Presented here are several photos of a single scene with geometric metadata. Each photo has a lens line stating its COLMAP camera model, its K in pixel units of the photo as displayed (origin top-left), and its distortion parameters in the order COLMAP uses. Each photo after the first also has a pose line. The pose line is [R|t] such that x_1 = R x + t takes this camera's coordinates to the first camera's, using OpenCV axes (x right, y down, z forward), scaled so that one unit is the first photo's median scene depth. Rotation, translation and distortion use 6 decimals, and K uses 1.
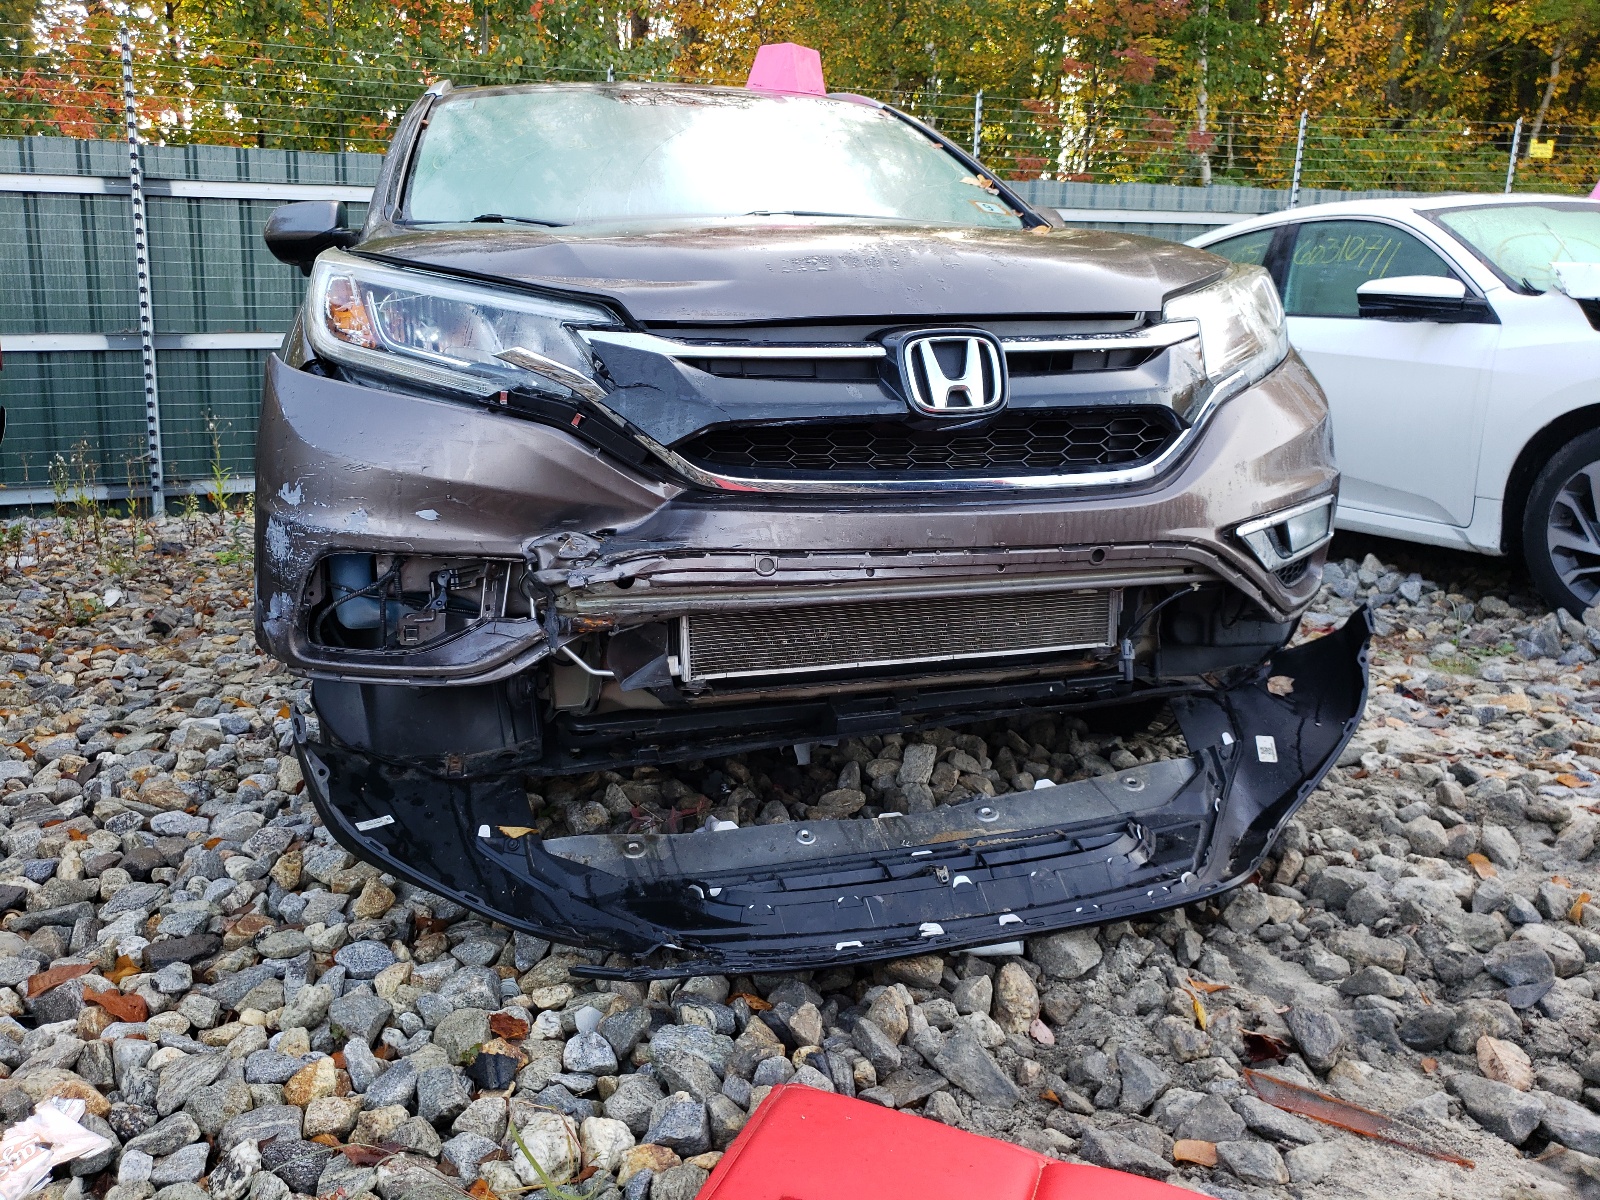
lens RADIAL K [[1197.0, 0, 800.0], [0, 1197.0, 600.0], [0, 0, 1]] dist [0.075950, 0.005369]
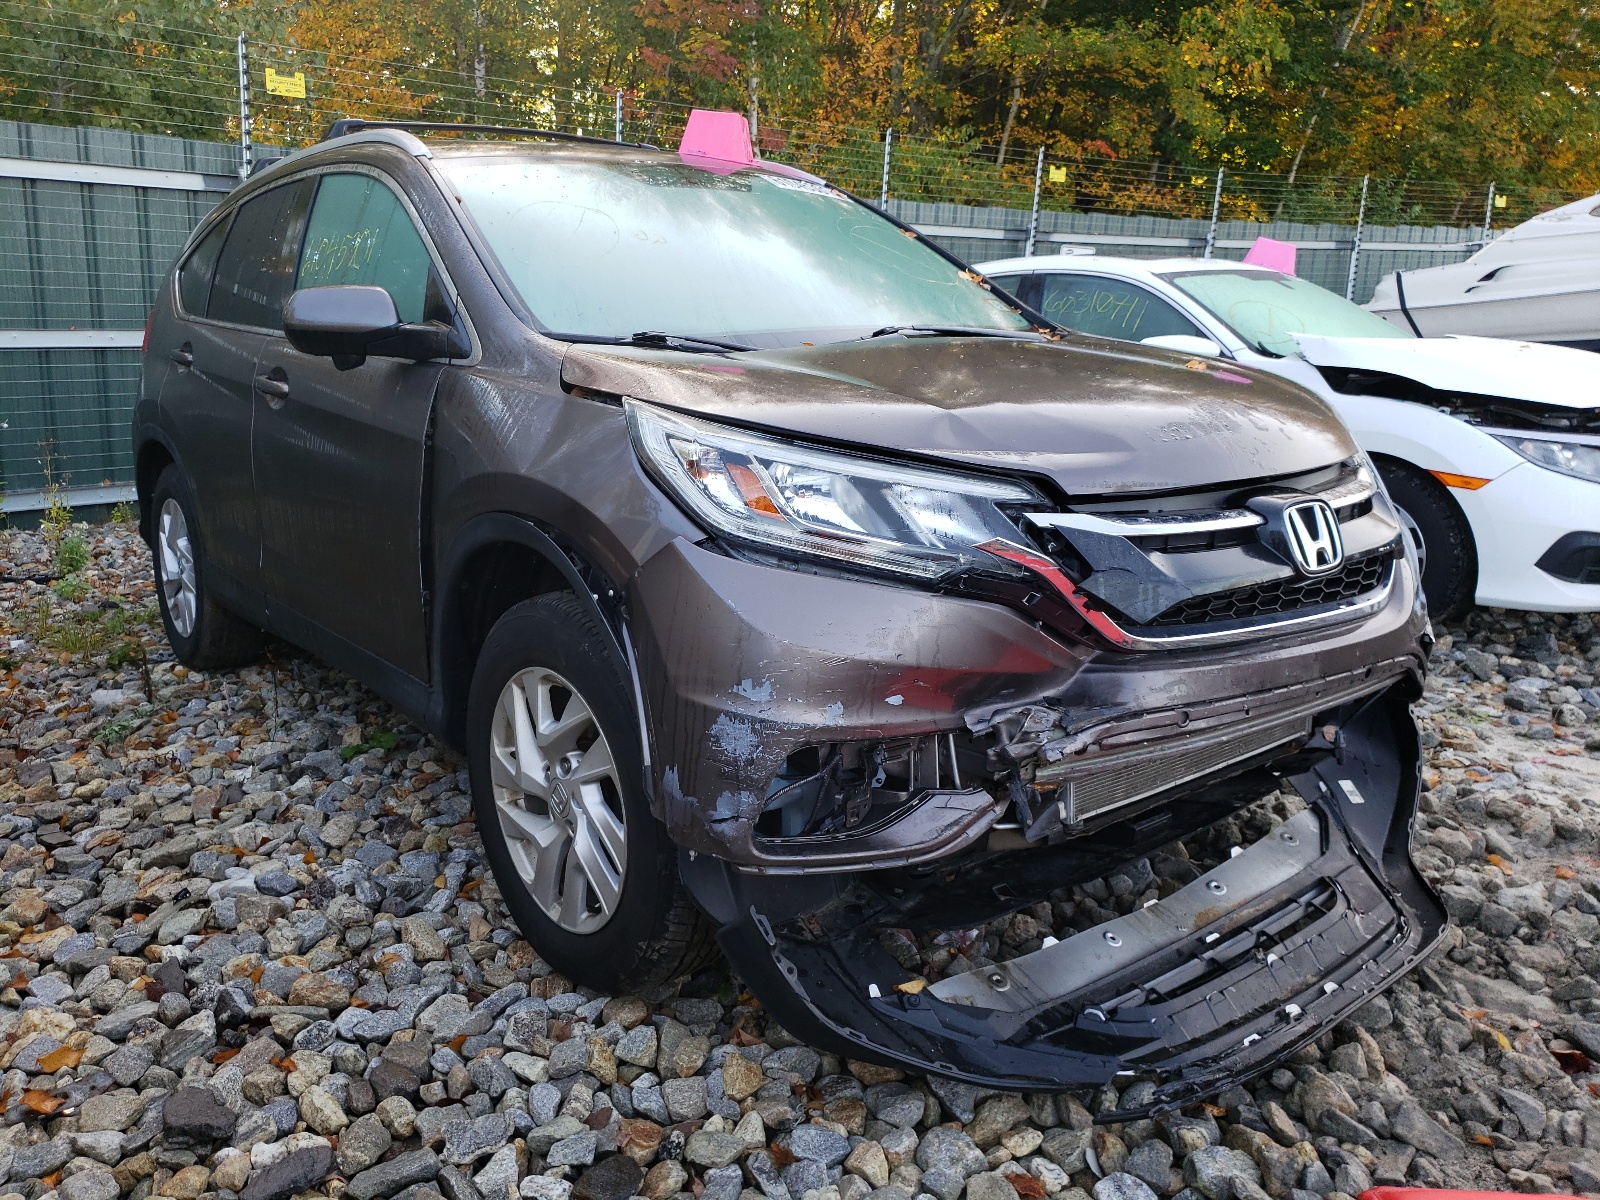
lens RADIAL K [[1218.4, 0, 800.0], [0, 1218.4, 600.0], [0, 0, 1]] dist [0.010384, 0.004407]
pose [[0.930106, -0.068646, 0.360820, -0.716123], [0.059171, 0.997552, 0.037258, -0.189530], [-0.362494, -0.013304, 0.931891, 0.082383]]
